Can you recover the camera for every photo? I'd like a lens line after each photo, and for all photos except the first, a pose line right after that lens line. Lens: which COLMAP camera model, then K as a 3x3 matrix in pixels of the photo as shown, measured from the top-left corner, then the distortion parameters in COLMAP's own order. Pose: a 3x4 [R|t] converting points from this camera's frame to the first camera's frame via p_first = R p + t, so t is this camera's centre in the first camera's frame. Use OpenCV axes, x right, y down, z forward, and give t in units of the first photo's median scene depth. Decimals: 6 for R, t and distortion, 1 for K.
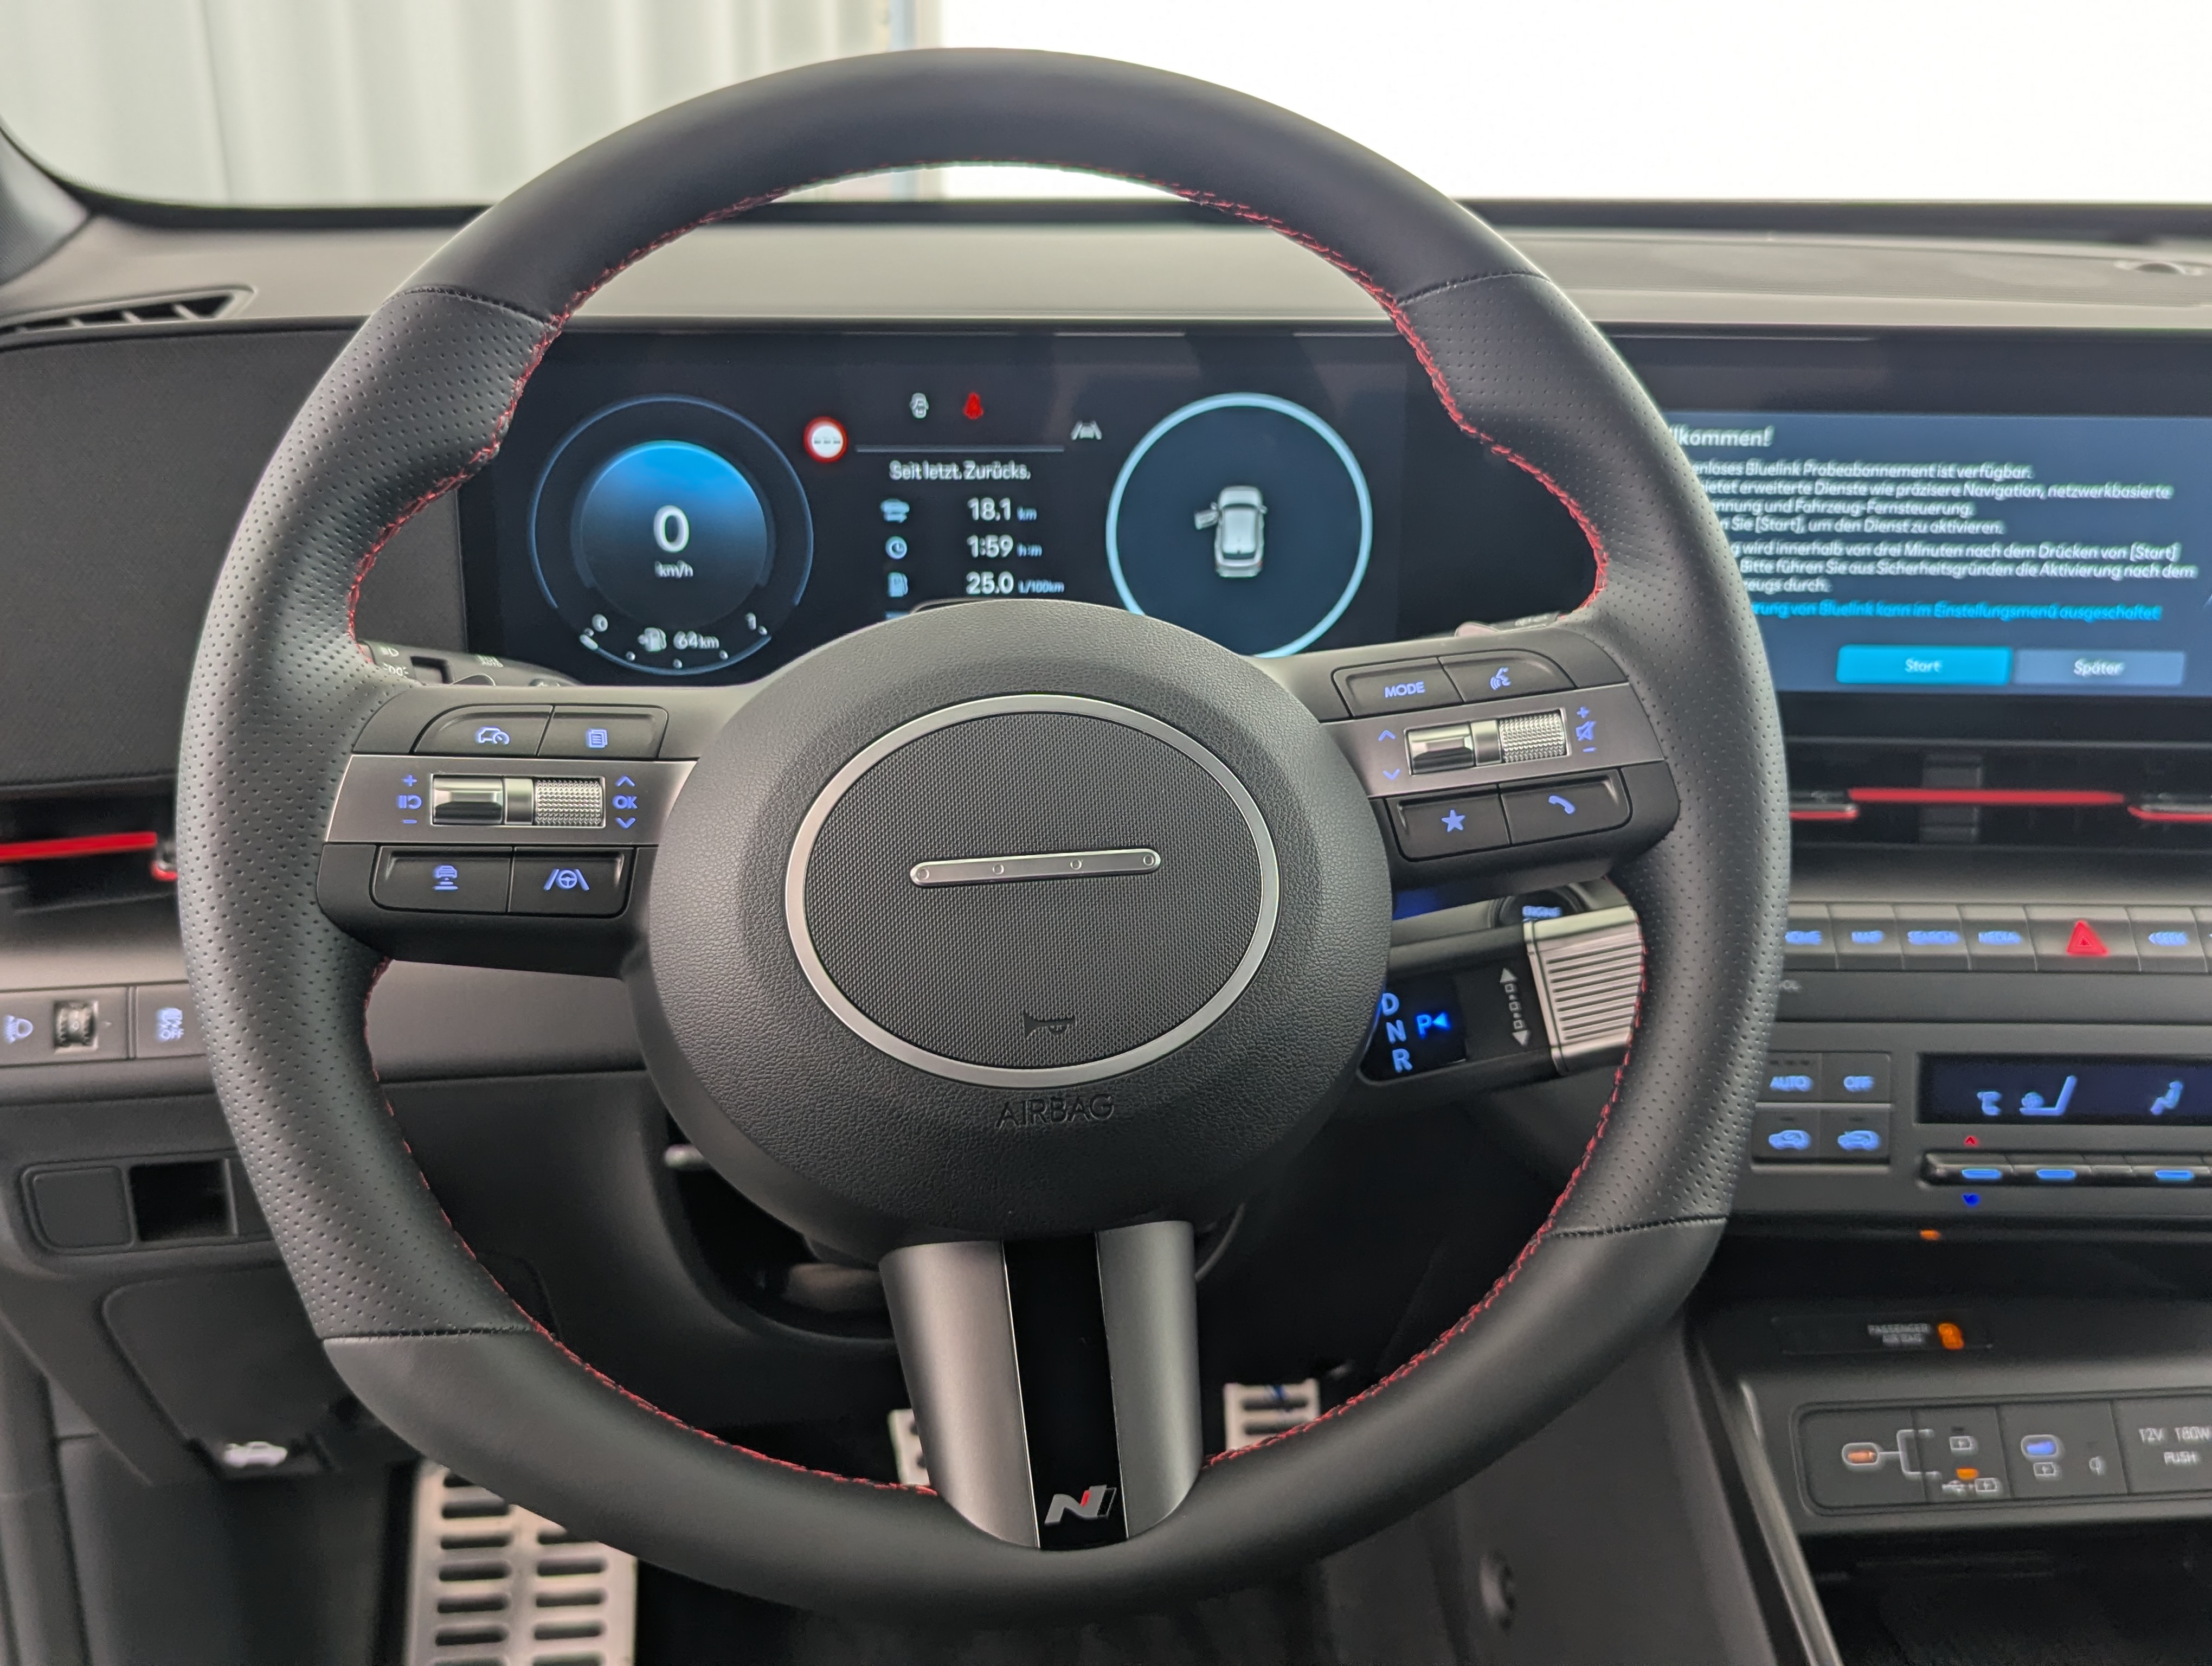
lens RADIAL K [[2056.1, 0, 1089.2], [0, 2056.1, 819.9], [0, 0, 1]] dist [0.020780, 0.000000]
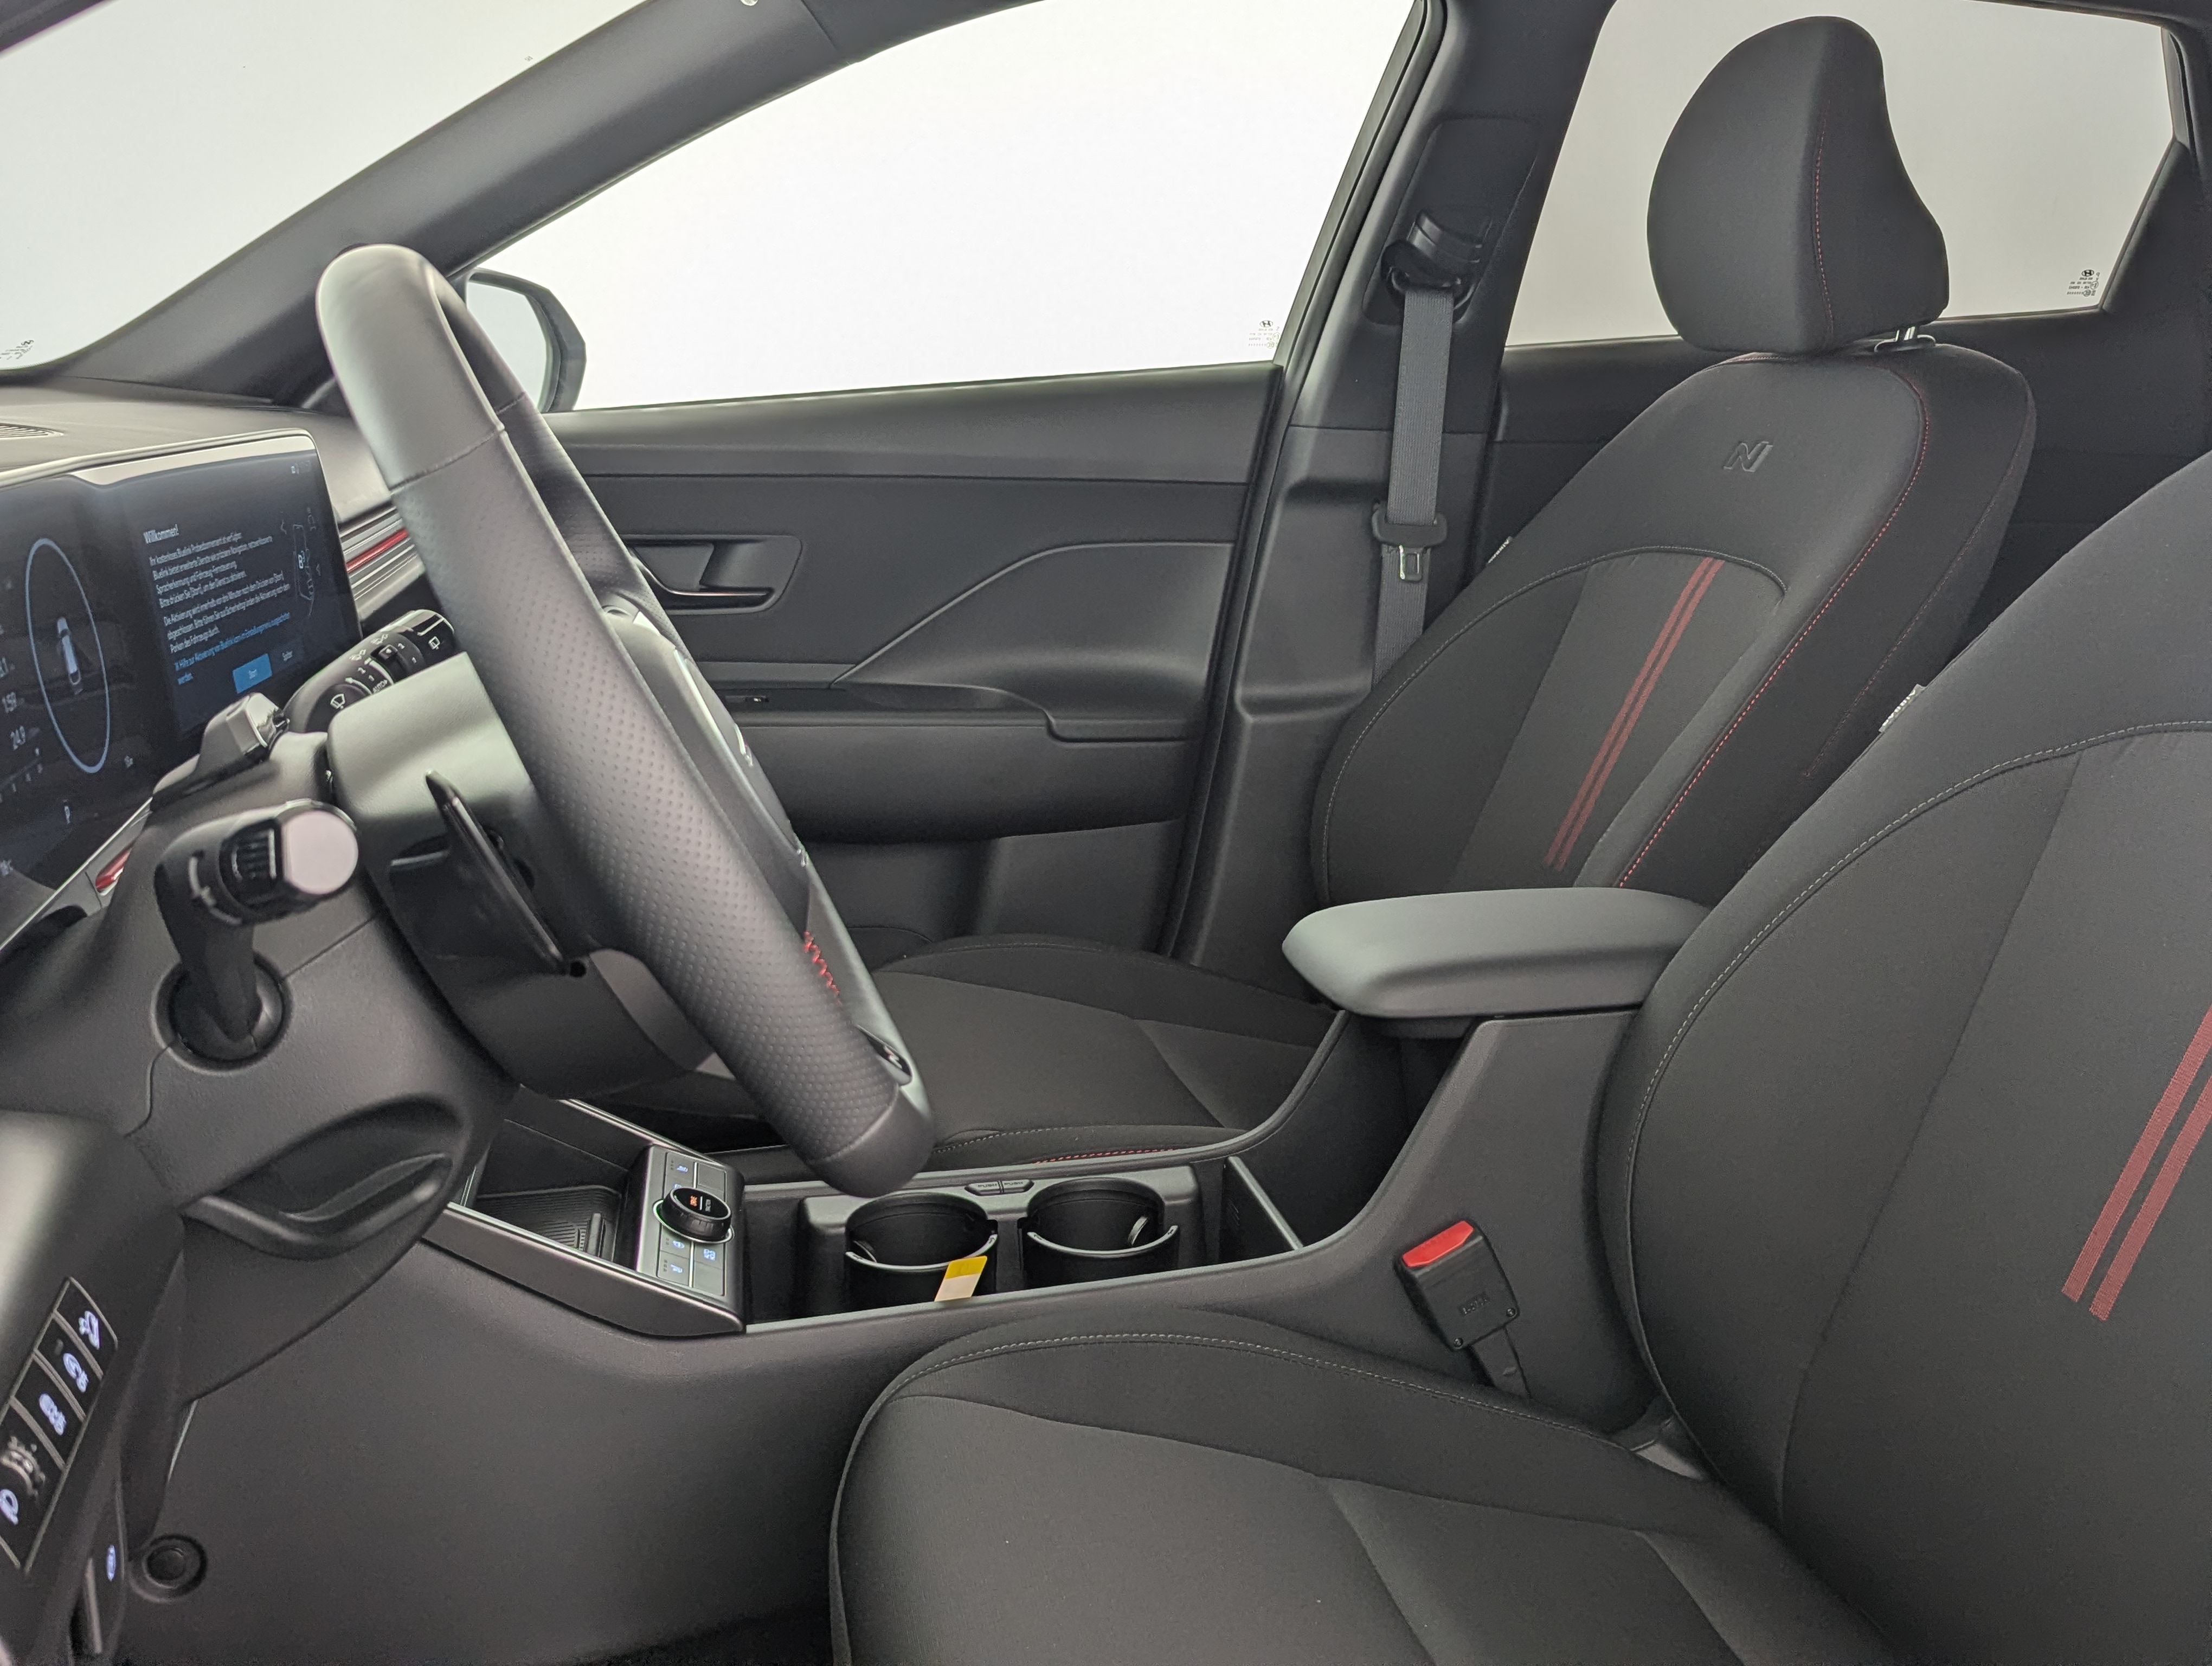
lens RADIAL K [[2056.1, 0, 1125.5], [0, 2056.1, 829.9], [0, 0, 1]] dist [0.020780, 0.000000]
pose [[-0.120491, -0.242269, 0.962698, -1.116942], [0.319385, 0.908742, 0.268665, -0.172183], [-0.939934, 0.339843, -0.032118, 0.519781]]
